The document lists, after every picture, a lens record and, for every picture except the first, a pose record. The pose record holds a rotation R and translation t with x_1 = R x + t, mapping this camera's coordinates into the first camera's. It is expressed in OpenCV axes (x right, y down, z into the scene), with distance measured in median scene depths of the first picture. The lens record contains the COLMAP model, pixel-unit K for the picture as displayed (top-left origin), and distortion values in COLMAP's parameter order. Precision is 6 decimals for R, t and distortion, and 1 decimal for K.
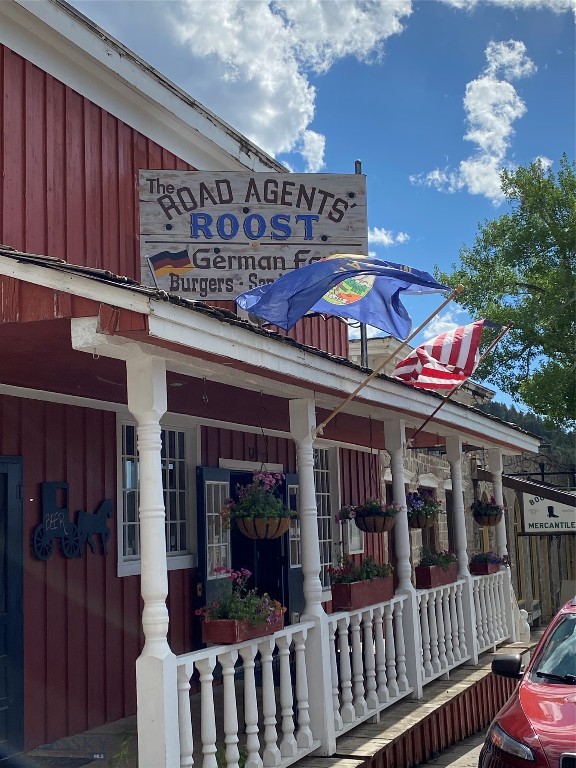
lens RADIAL K [[1122.6, 0, 285.6], [0, 1122.6, 380.9], [0, 0, 1]] dist [0.209416, 0.000000]
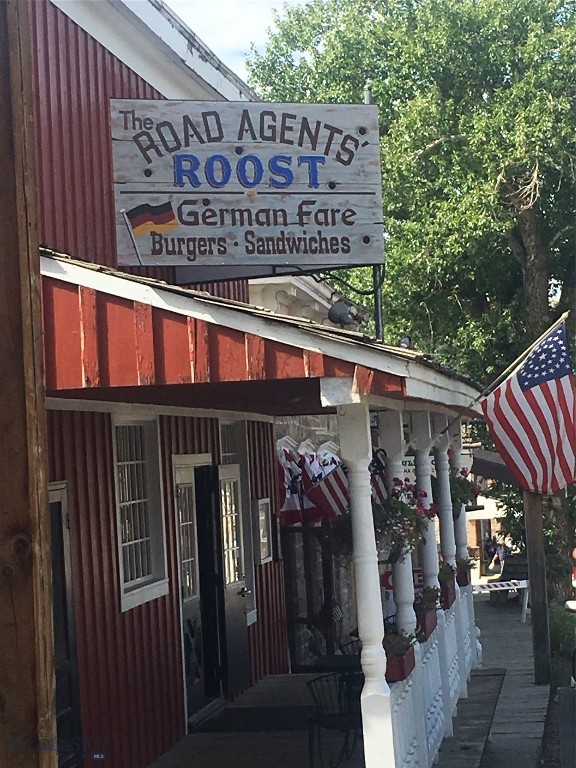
lens RADIAL K [[2064.4, 0, 288.2], [0, 2064.4, 384.9], [0, 0, 1]] dist [0.107231, 0.000000]
pose [[0.970893, -0.014505, 0.239073, -0.354025], [-0.005551, 0.996534, 0.083005, -0.108209], [-0.239448, -0.081916, 0.967447, -0.433302]]
